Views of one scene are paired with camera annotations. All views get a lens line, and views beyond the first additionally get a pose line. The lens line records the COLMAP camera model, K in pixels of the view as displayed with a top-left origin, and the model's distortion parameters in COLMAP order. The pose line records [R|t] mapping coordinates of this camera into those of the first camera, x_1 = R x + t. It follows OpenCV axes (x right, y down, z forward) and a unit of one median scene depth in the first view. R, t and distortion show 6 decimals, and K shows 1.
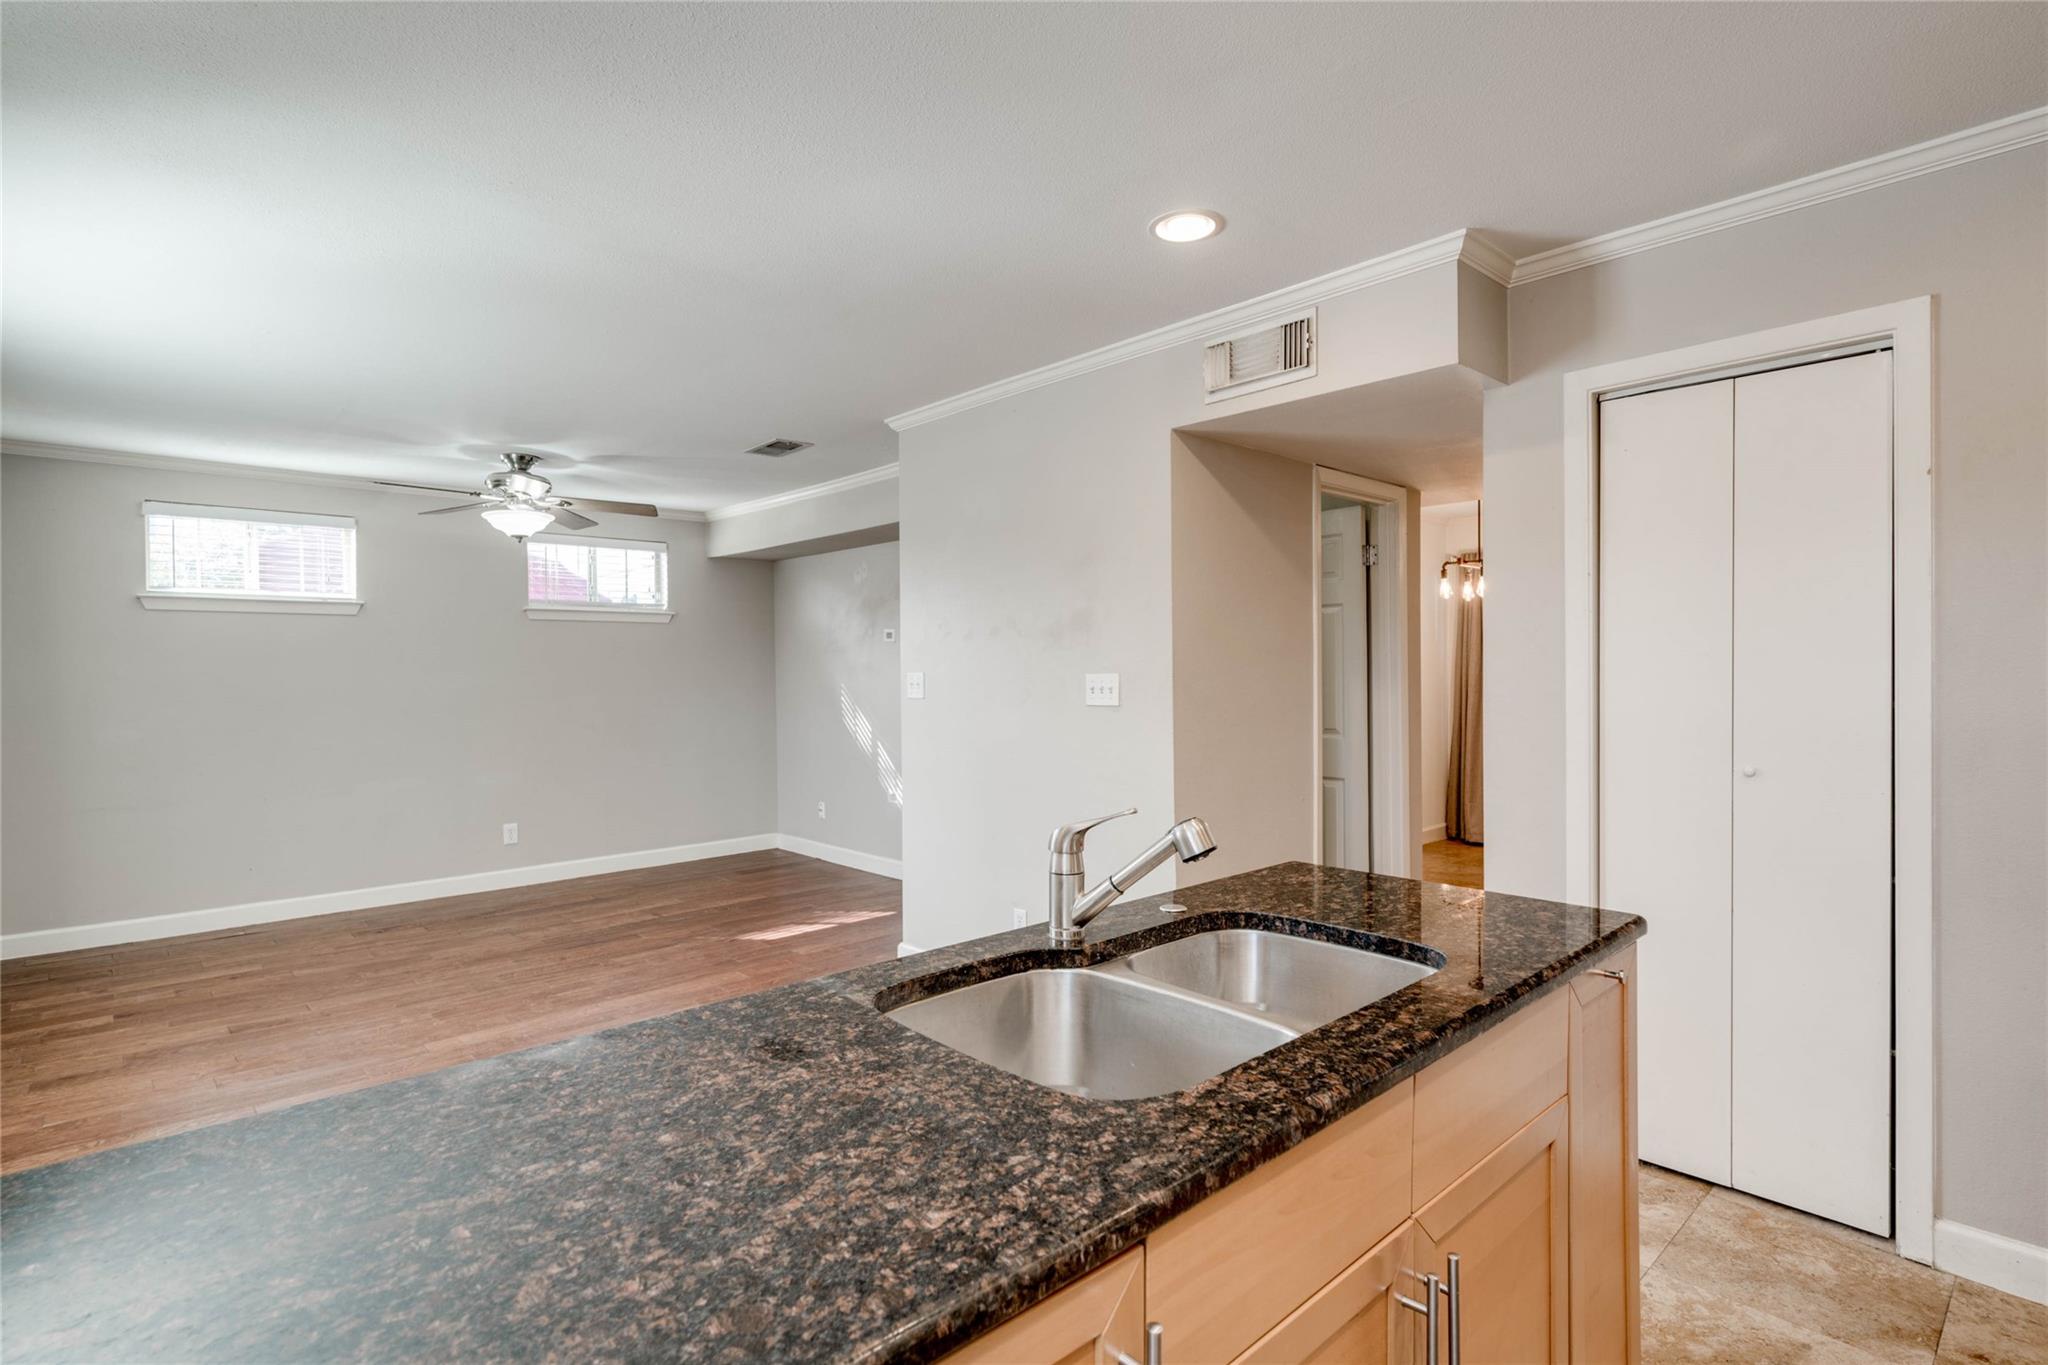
lens RADIAL K [[978.7, 0, 1020.2], [0, 978.7, 677.0], [0, 0, 1]] dist [0.006476, 0.001609]
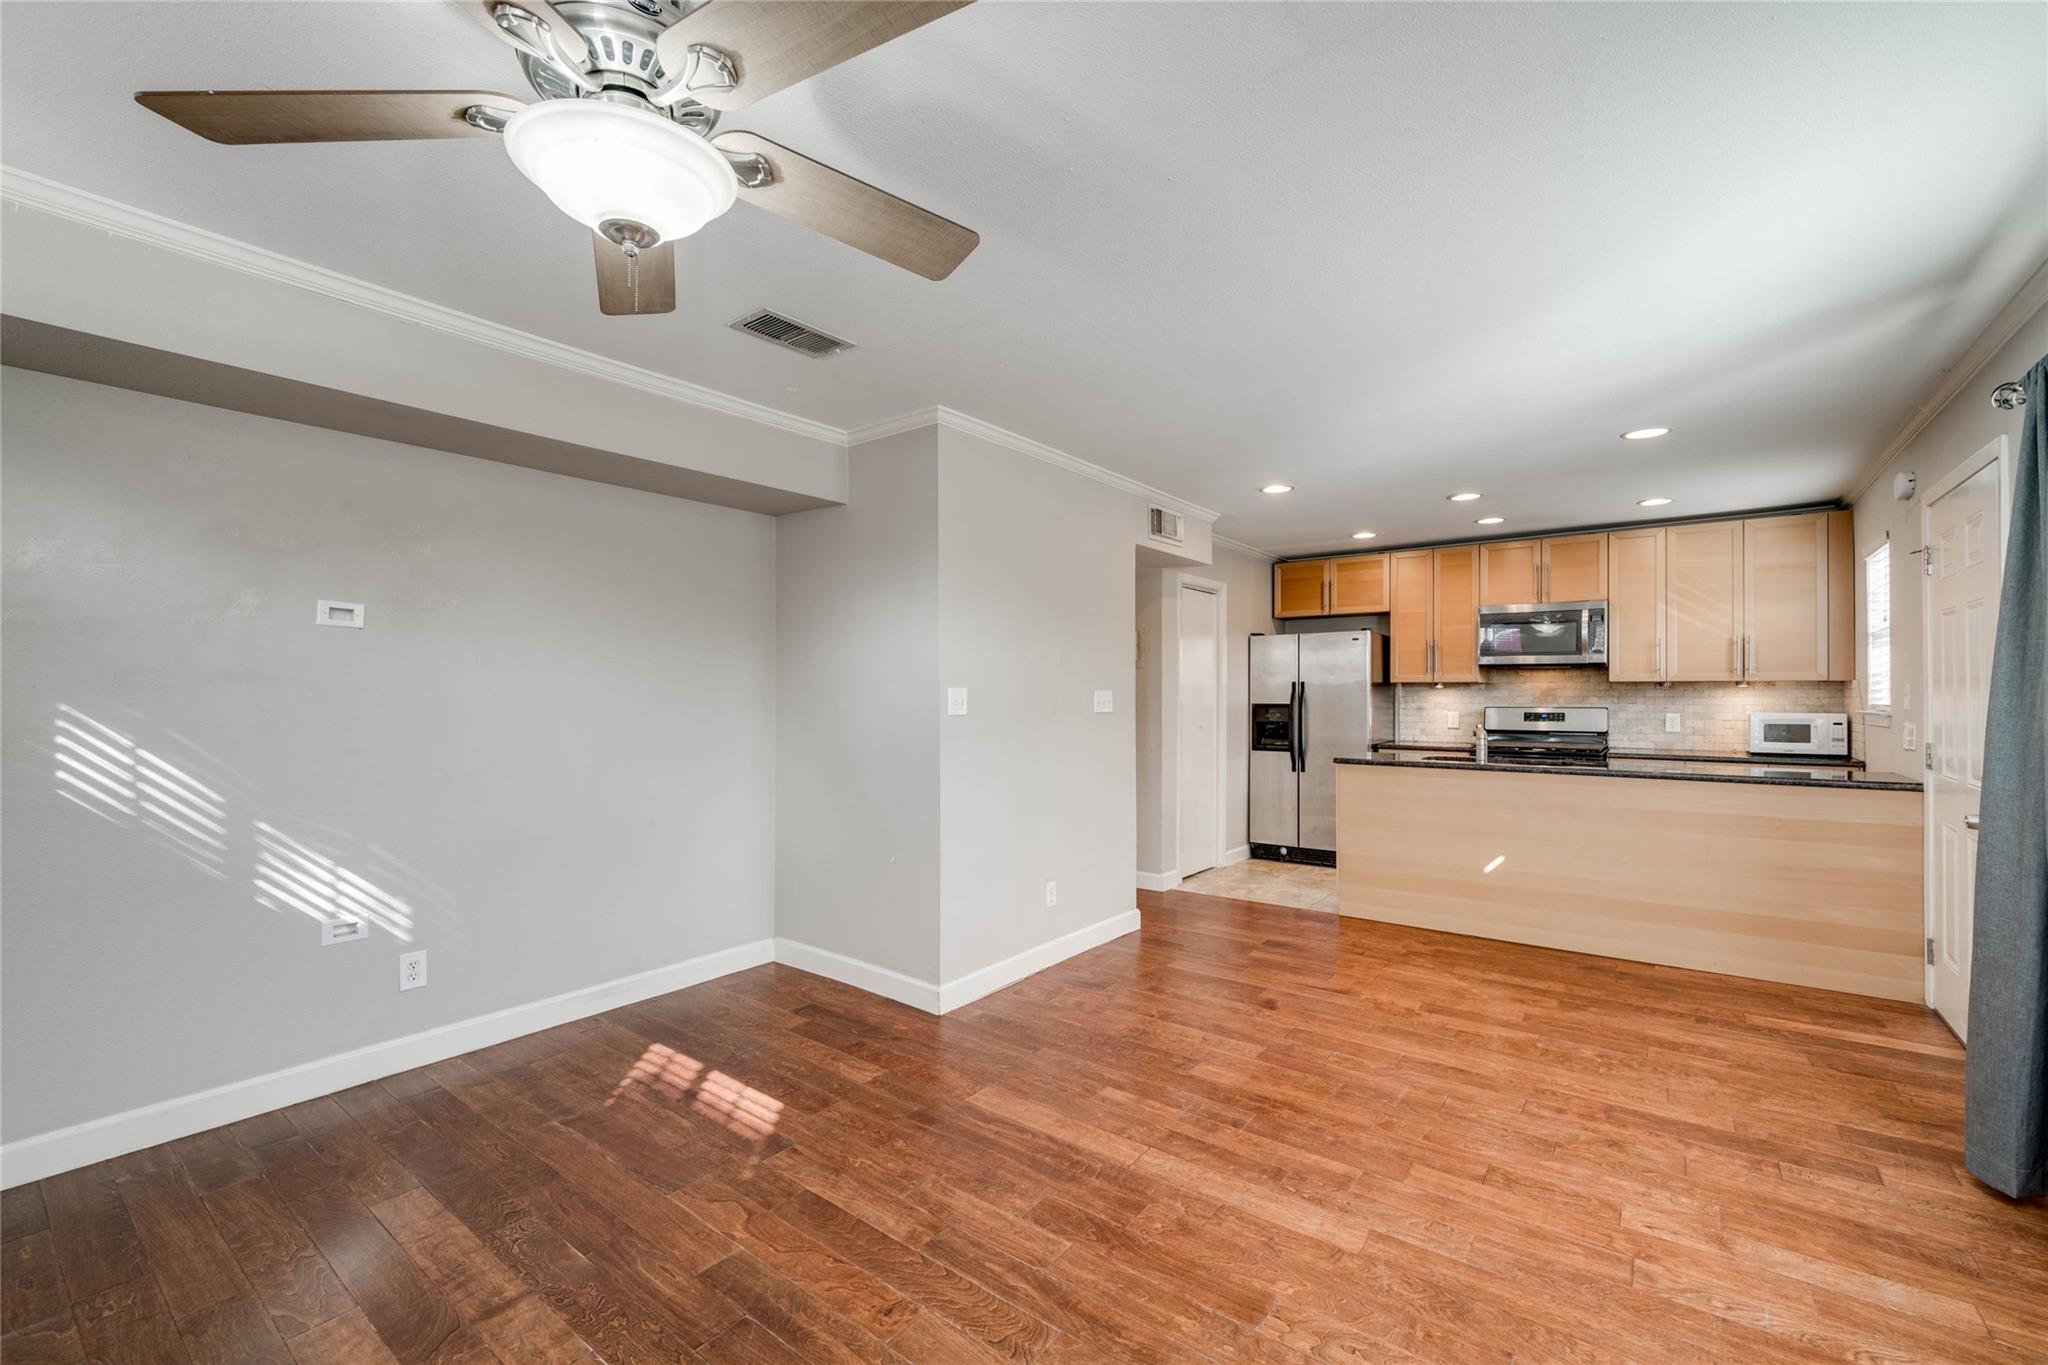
lens RADIAL K [[832.6, 0, 1028.3], [0, 832.6, 691.6], [0, 0, 1]] dist [-0.001004, -0.000052]
pose [[-0.160588, 0.015158, 0.986905, -0.965843], [0.008160, 0.999868, -0.014029, 0.011685], [-0.986988, 0.005800, -0.160691, 1.124503]]
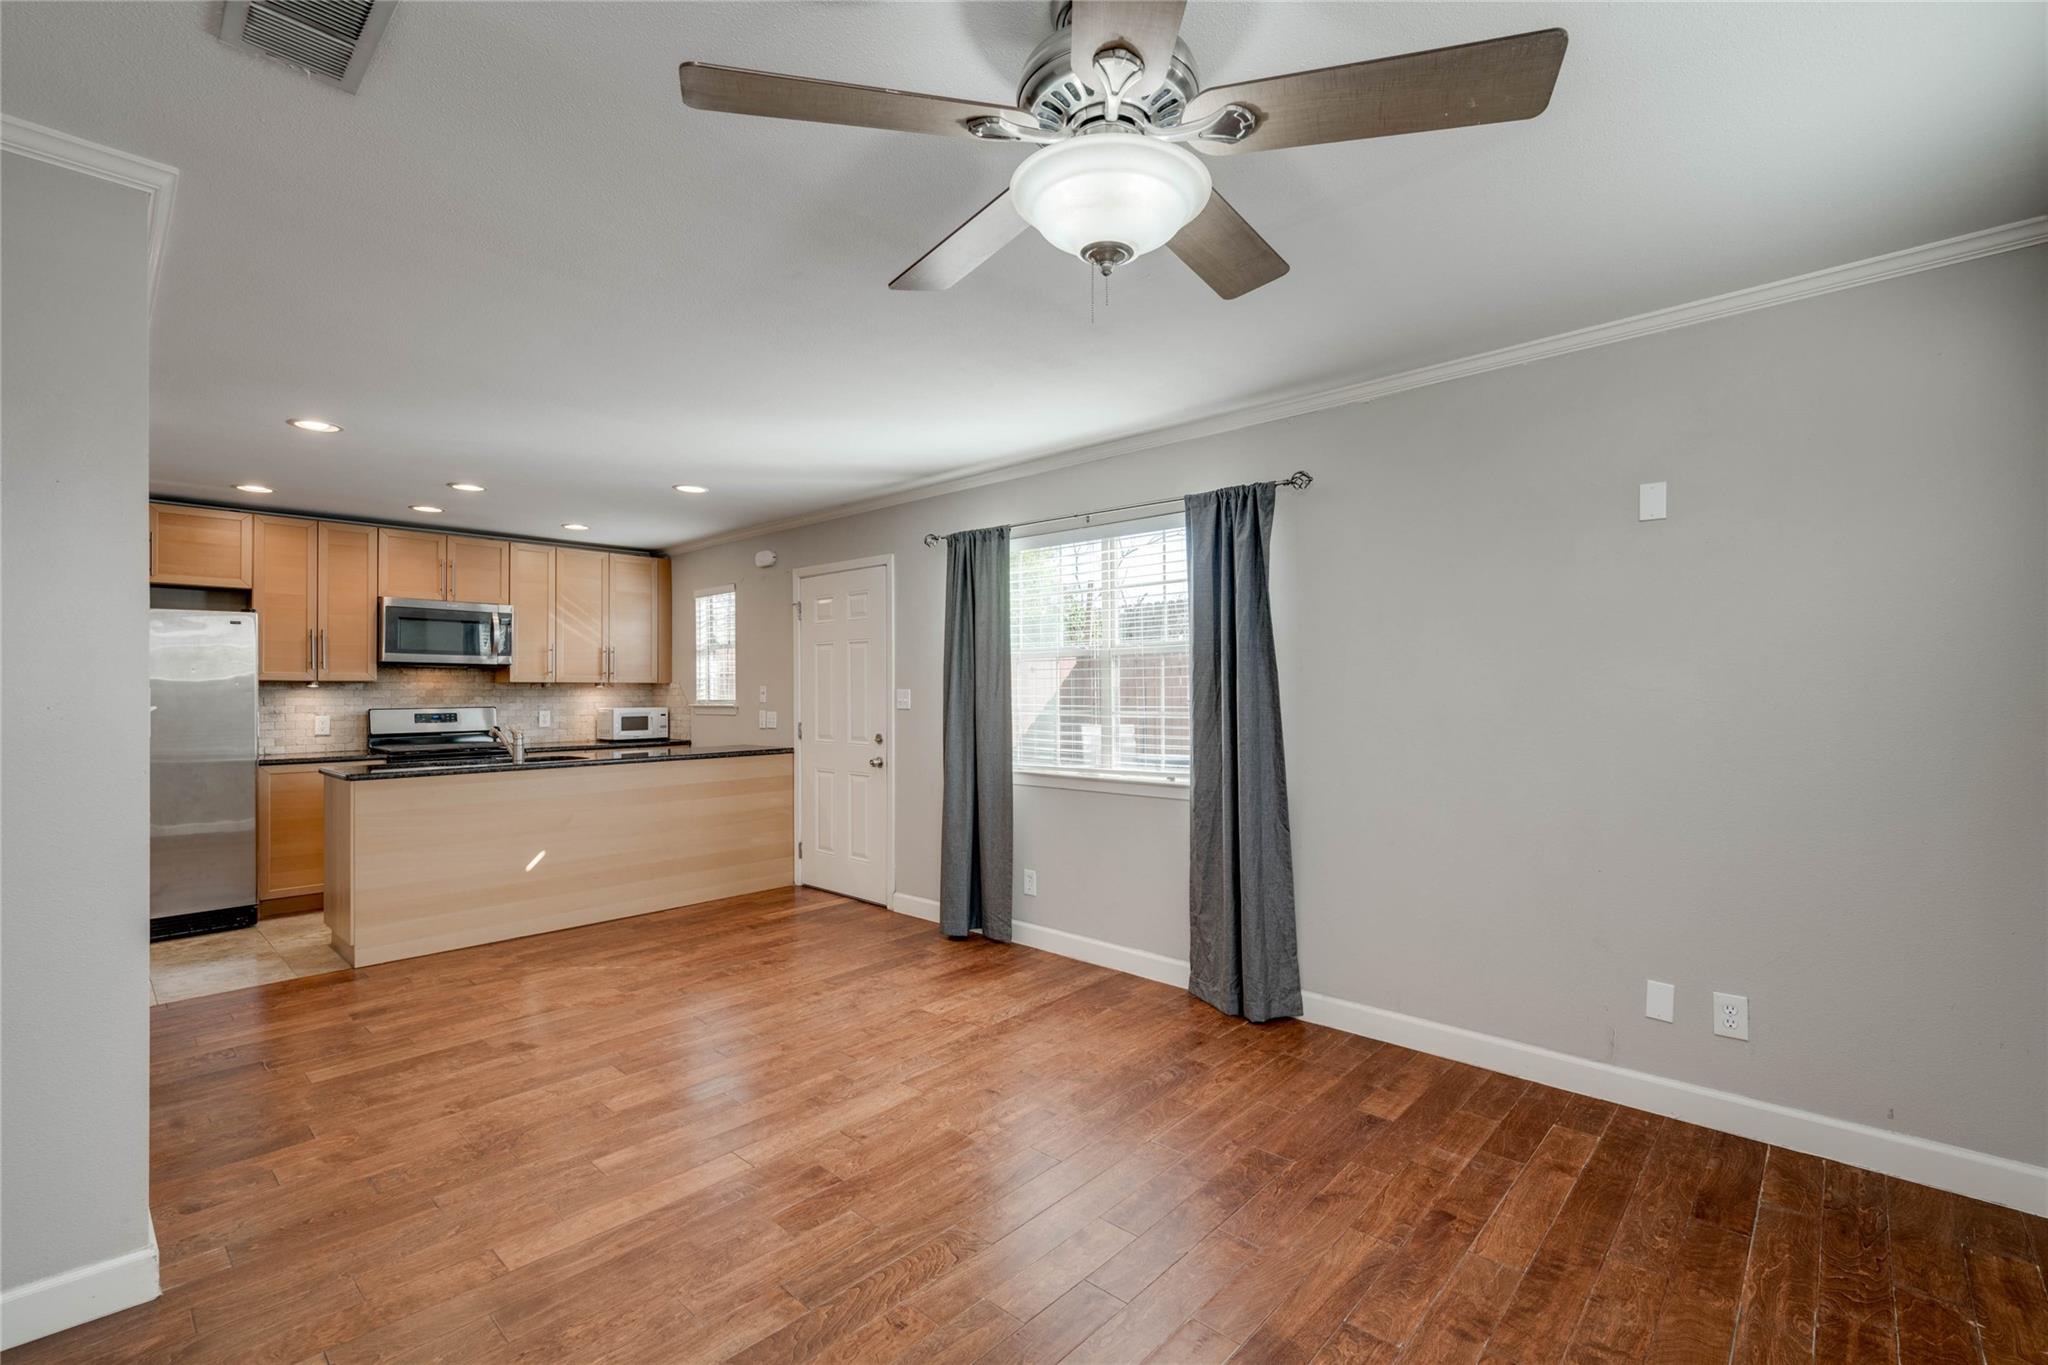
lens RADIAL K [[906.0, 0, 1015.3], [0, 906.0, 675.8], [0, 0, 1]] dist [0.002084, -0.000956]
pose [[-0.998323, 0.016734, -0.055423, -0.565859], [0.017287, 0.999805, -0.009525, 0.003271], [0.055253, -0.010467, -0.998418, 1.588807]]
